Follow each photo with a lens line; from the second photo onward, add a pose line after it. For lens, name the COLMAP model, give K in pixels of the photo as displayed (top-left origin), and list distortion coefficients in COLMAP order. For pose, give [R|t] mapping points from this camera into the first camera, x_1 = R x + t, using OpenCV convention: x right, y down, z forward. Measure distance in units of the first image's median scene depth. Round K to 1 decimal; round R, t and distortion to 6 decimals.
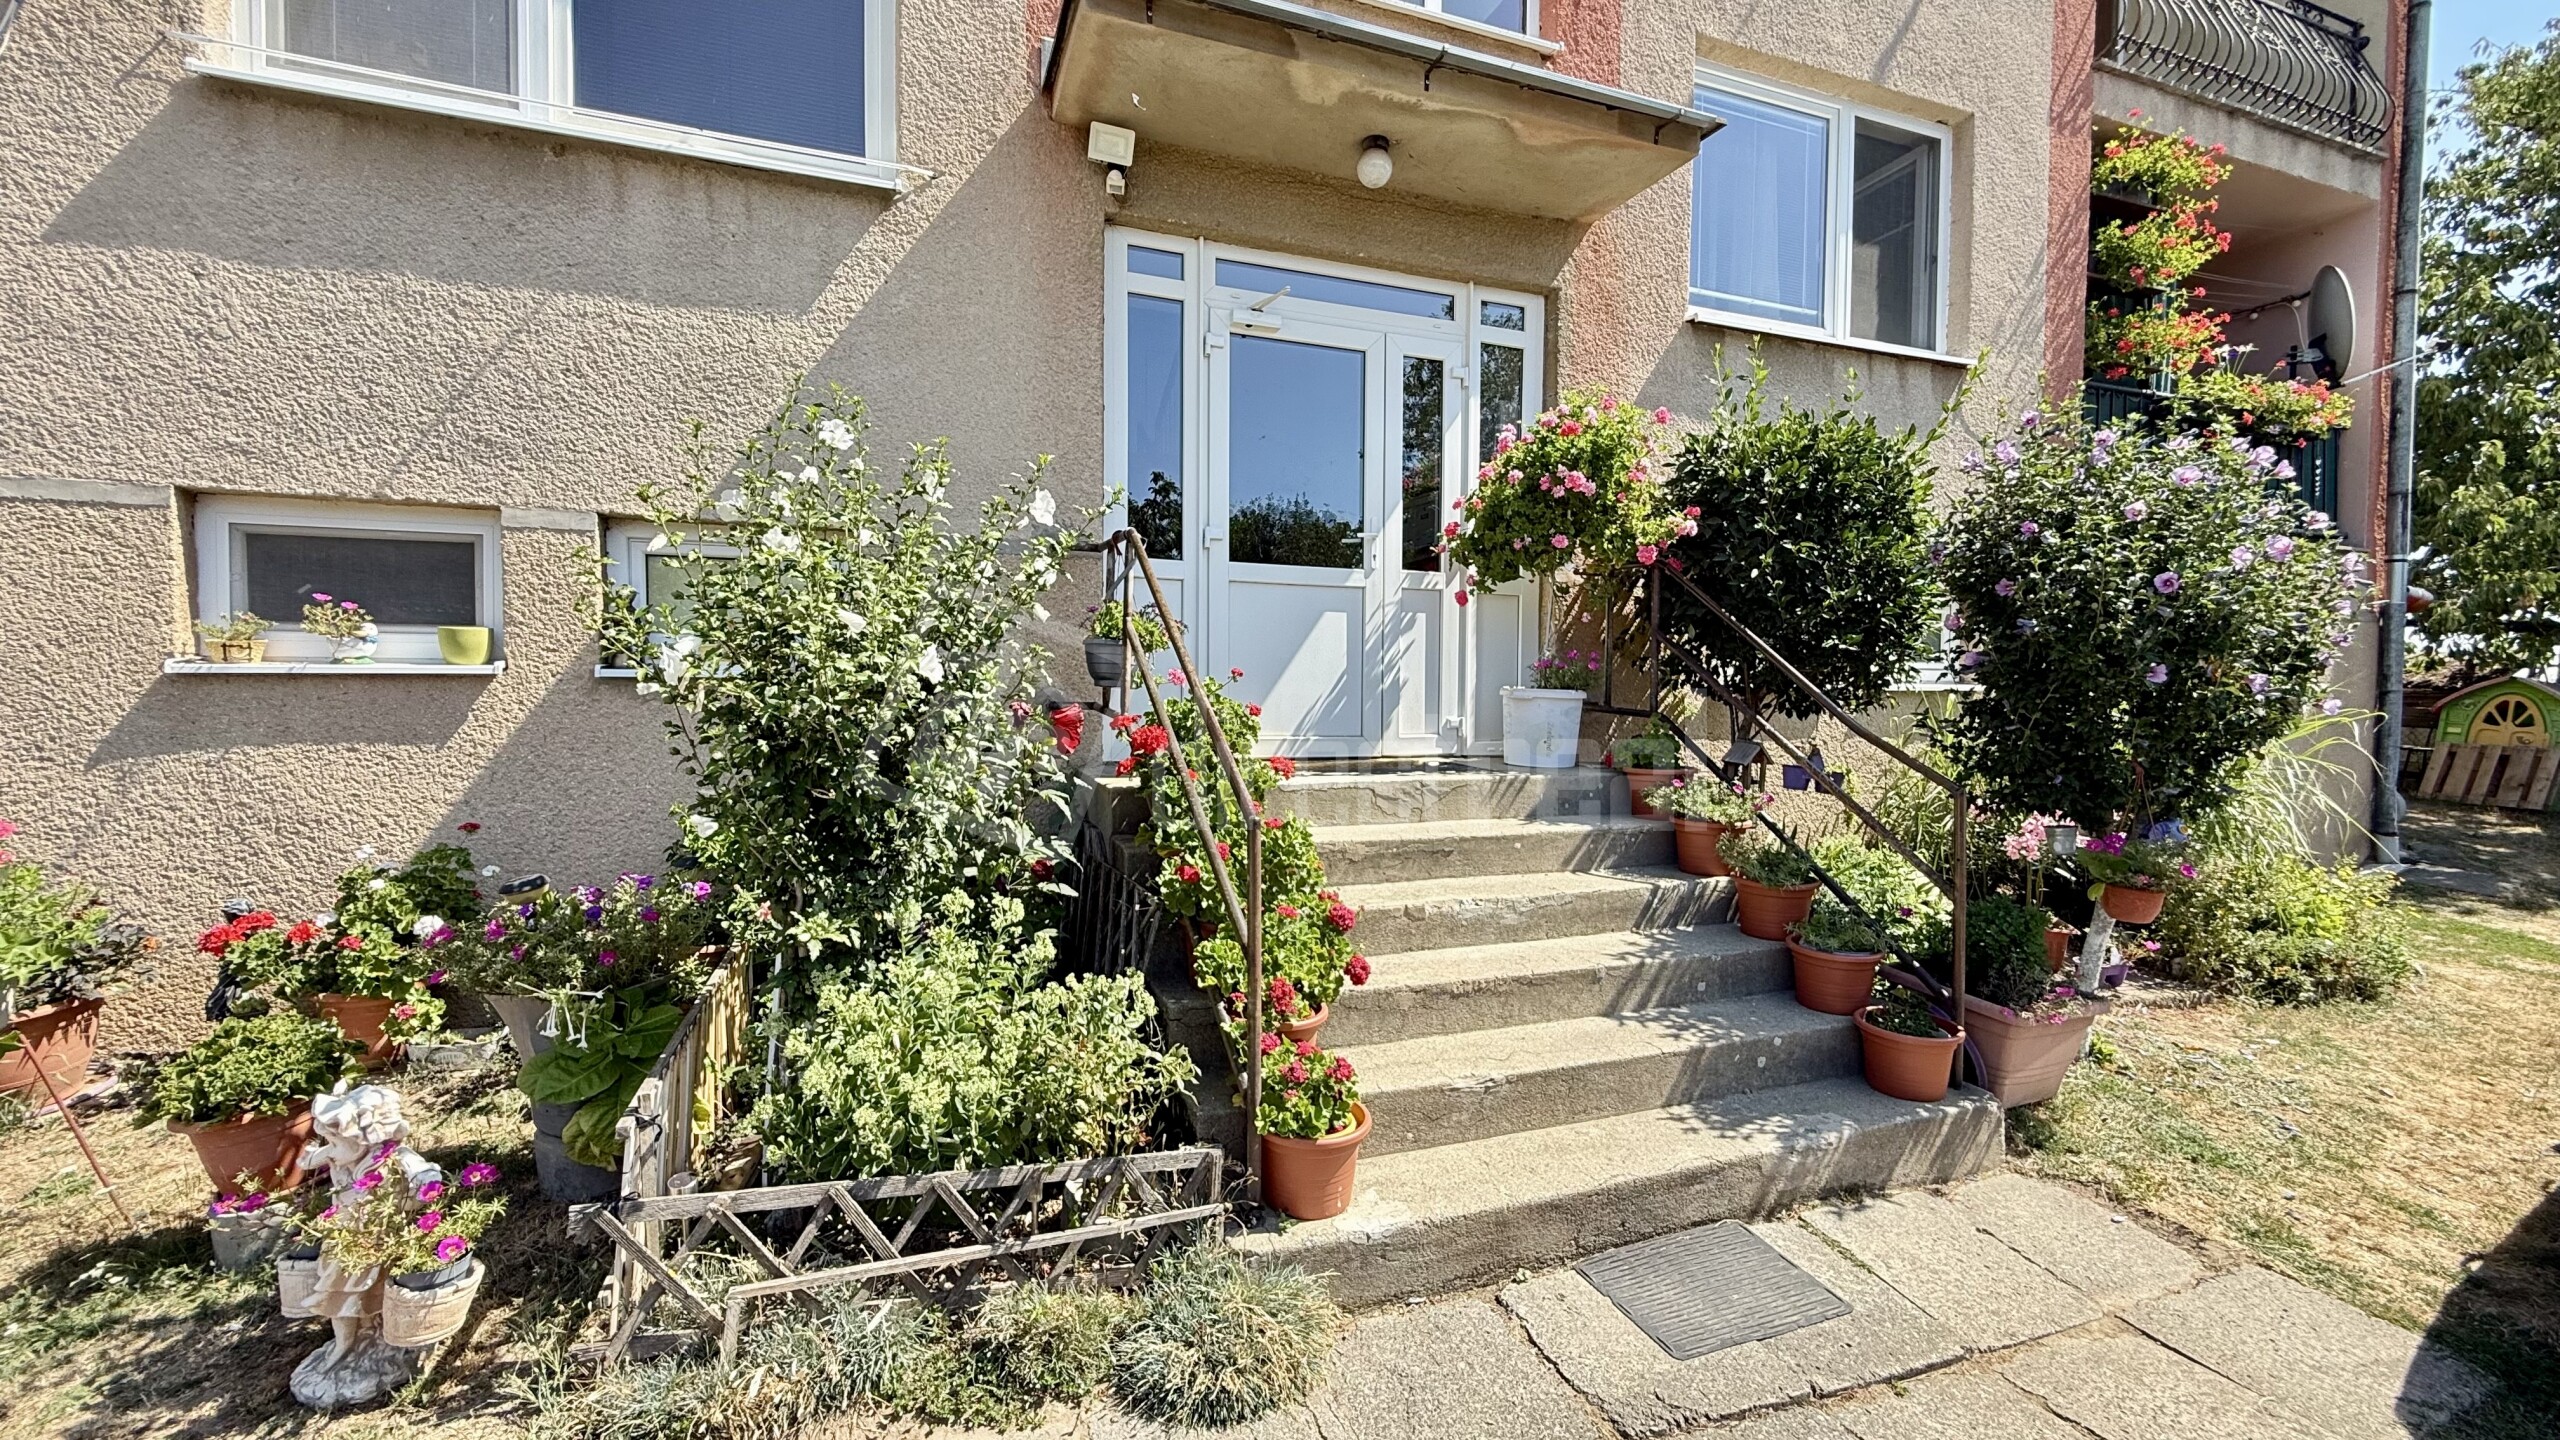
lens RADIAL K [[1014.9, 0, 1277.6], [0, 1014.9, 717.5], [0, 0, 1]] dist [-0.000515, 0.000480]
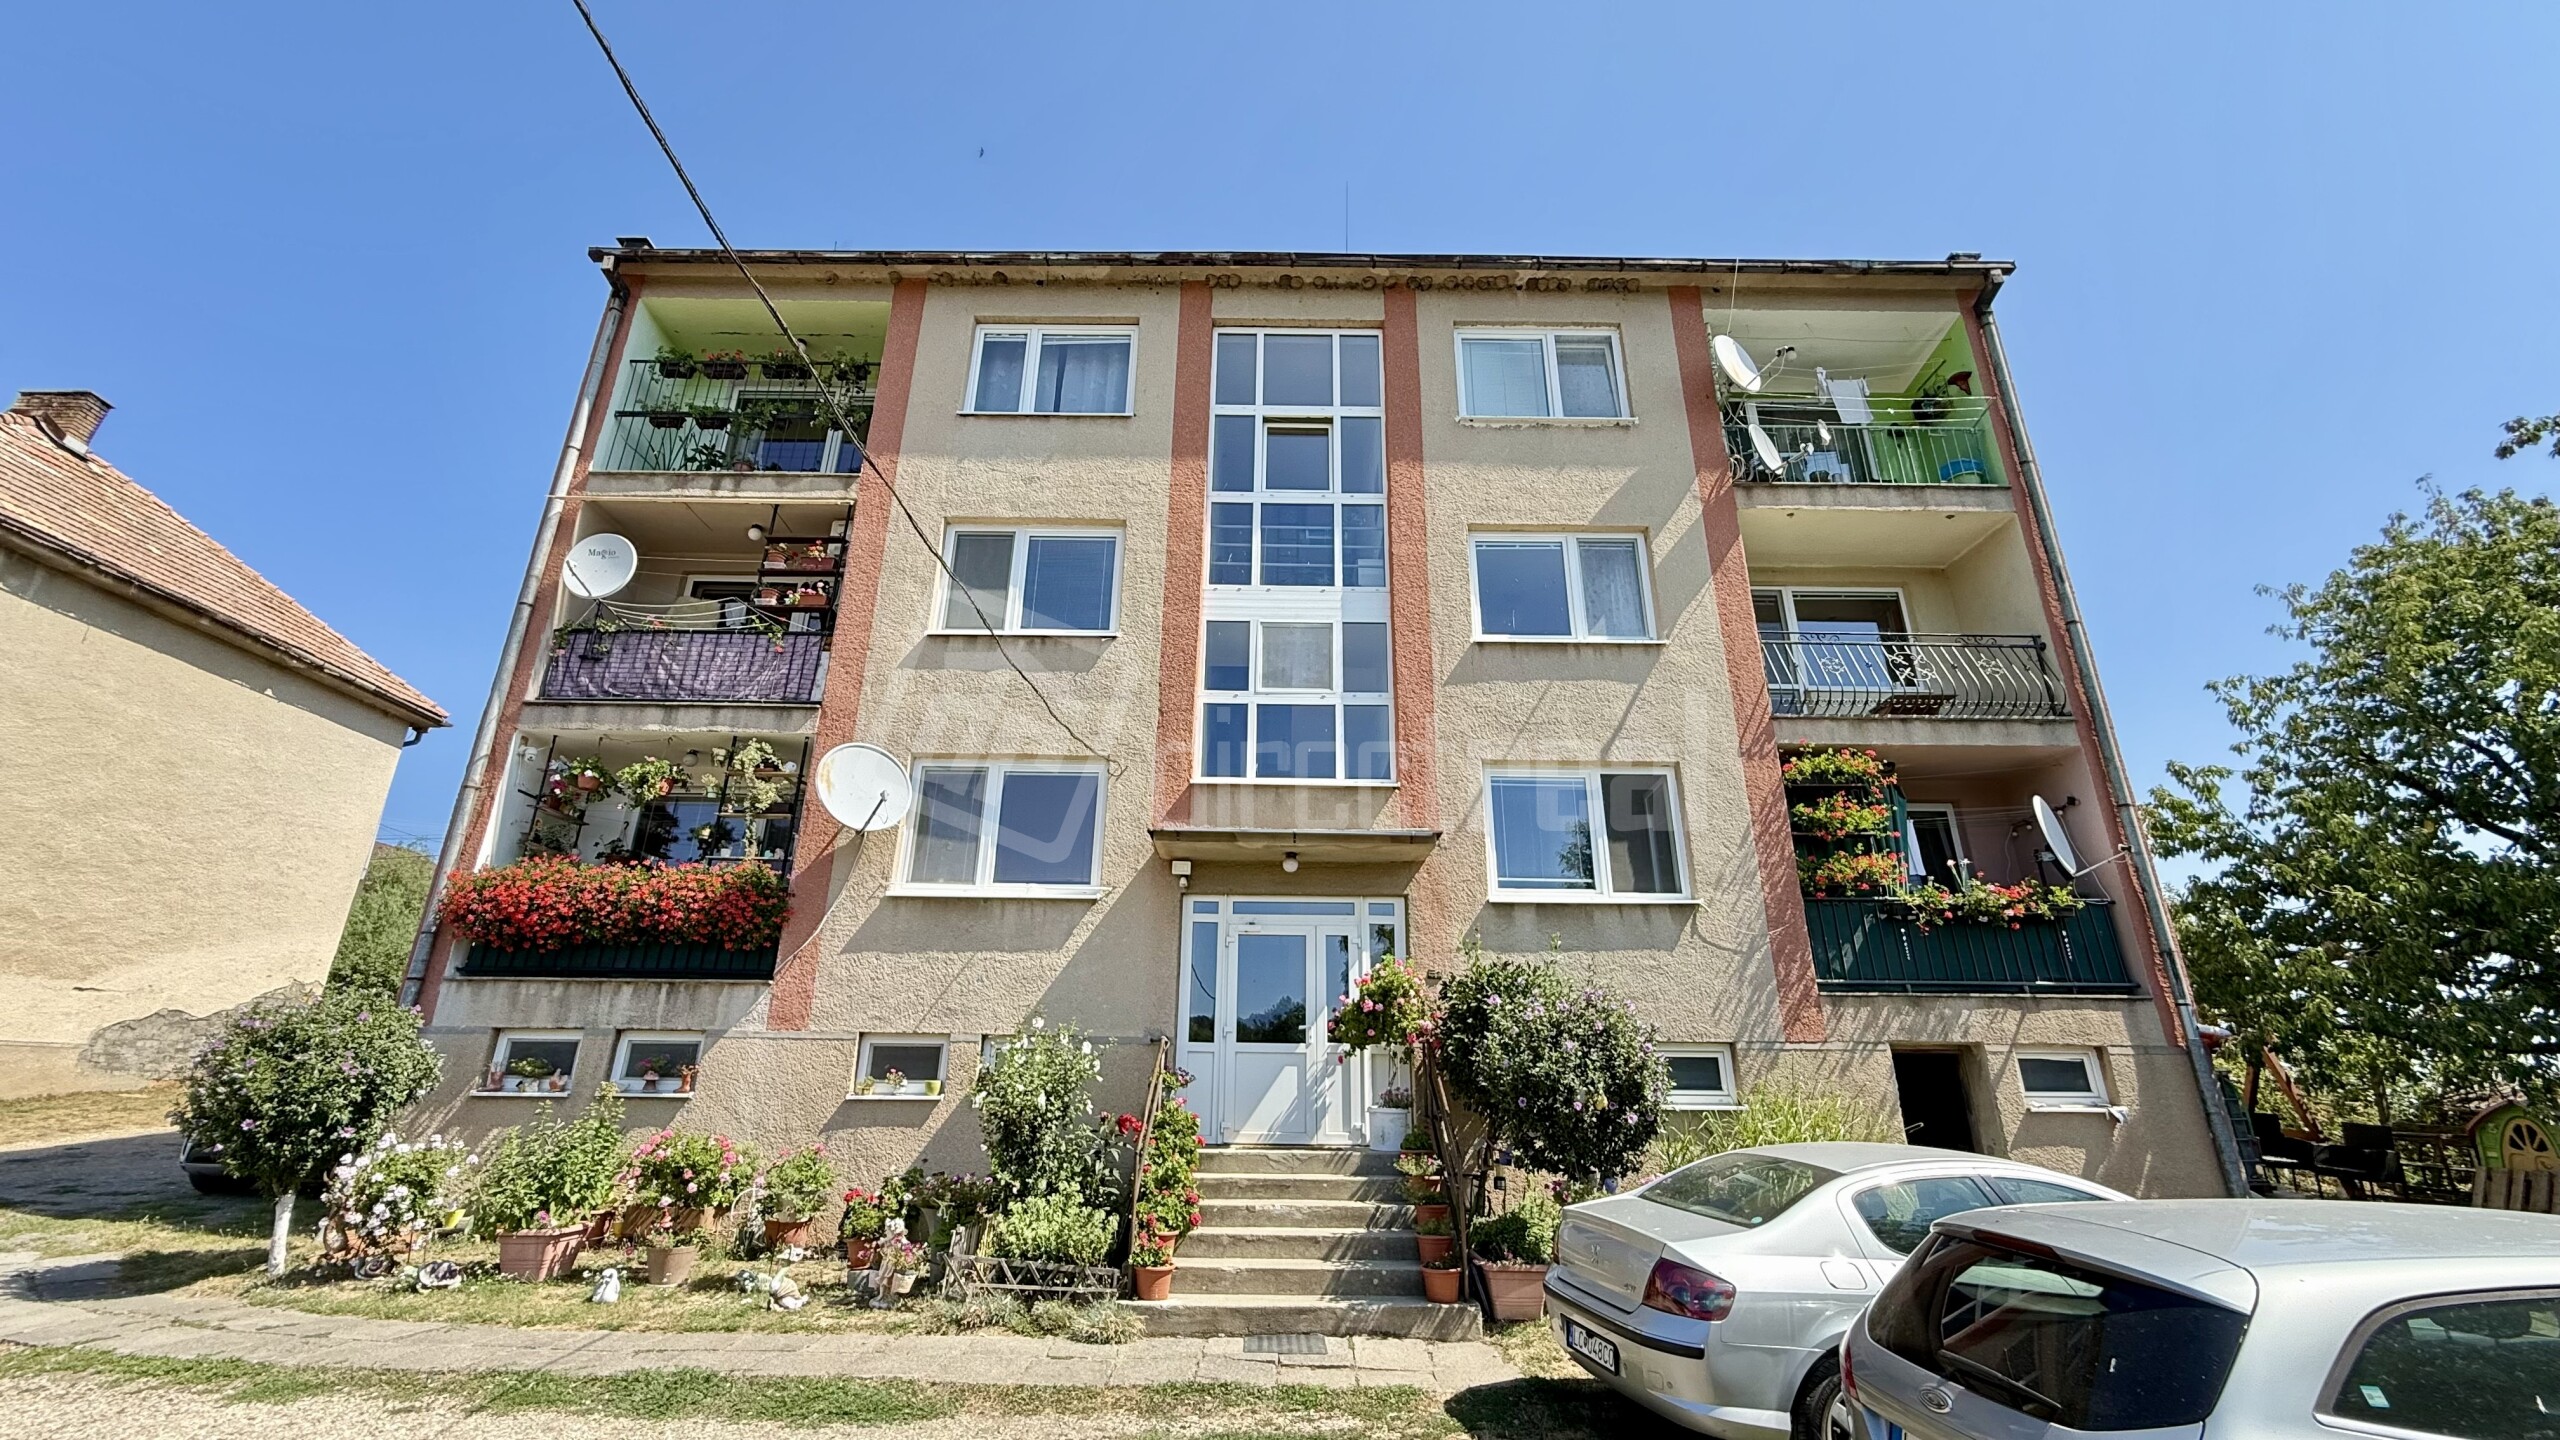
lens RADIAL K [[1014.9, 0, 1280.9], [0, 1014.9, 724.3], [0, 0, 1]] dist [-0.000515, 0.000480]
pose [[0.939541, -0.117493, -0.321649, 0.877516], [-0.013363, 0.926001, -0.377285, 0.031274], [0.342176, 0.358773, 0.868446, -1.147874]]
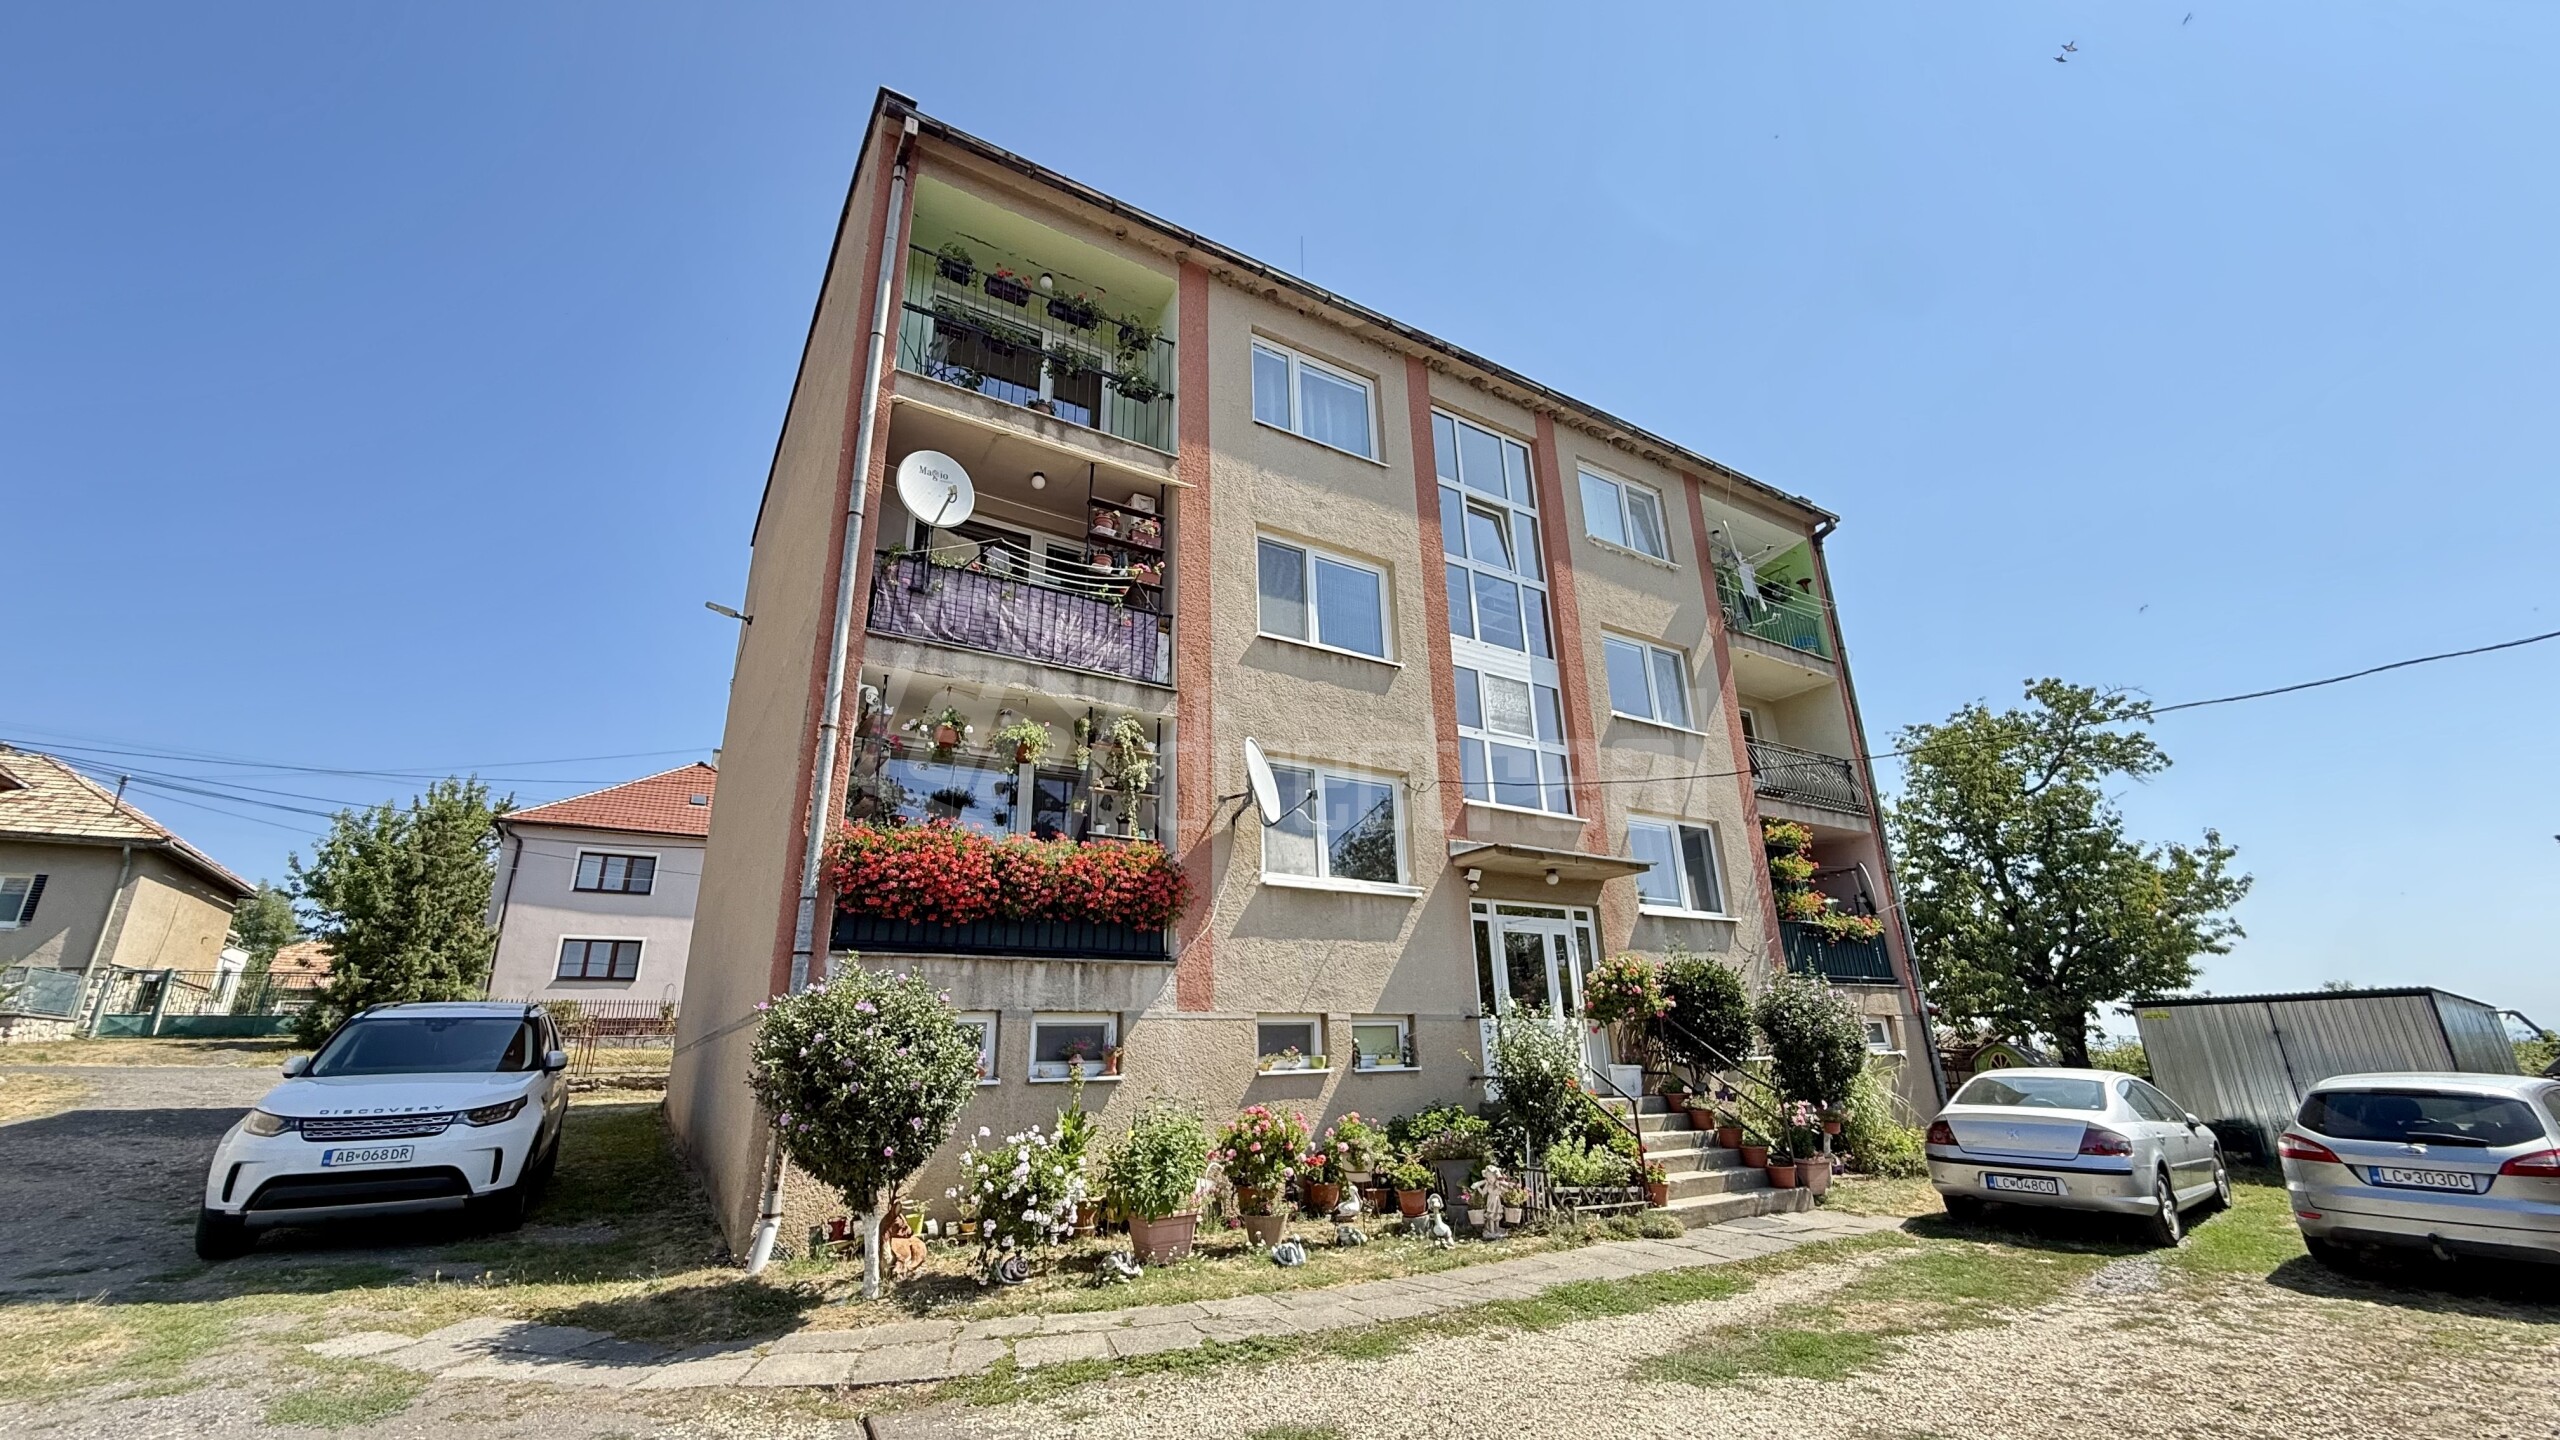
lens RADIAL K [[1014.9, 0, 1277.4], [0, 1014.9, 725.3], [0, 0, 1]] dist [-0.000515, 0.000480]
pose [[0.979284, 0.030044, 0.200249, -1.313022], [0.042688, 0.936075, -0.349200, 0.030253], [-0.197939, 0.350514, 0.915401, -1.716119]]
